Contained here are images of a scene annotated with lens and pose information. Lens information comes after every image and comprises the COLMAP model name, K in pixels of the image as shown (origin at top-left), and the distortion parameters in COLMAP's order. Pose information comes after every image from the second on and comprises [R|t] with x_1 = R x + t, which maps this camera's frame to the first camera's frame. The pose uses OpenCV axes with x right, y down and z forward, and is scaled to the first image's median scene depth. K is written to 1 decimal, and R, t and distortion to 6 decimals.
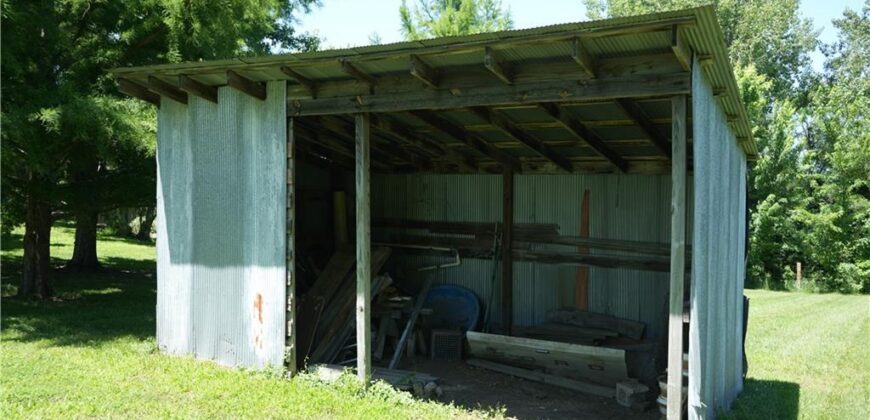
lens RADIAL K [[697.2, 0, 435.0], [0, 697.2, 210.0], [0, 0, 1]] dist [-0.002360, 0.002197]
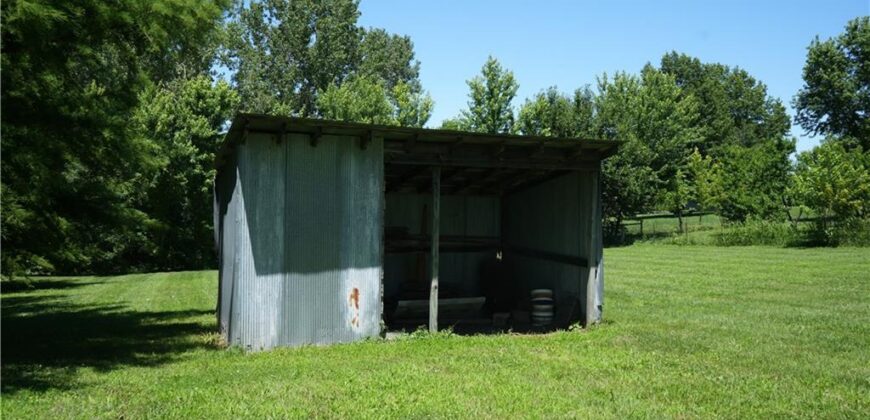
lens RADIAL K [[697.2, 0, 435.0], [0, 697.2, 210.0], [0, 0, 1]] dist [-0.002360, 0.002197]
pose [[0.589218, -0.024497, 0.807603, -1.271547], [0.006190, 0.999648, 0.025806, -0.069892], [-0.807951, -0.010206, 0.589162, 0.056708]]
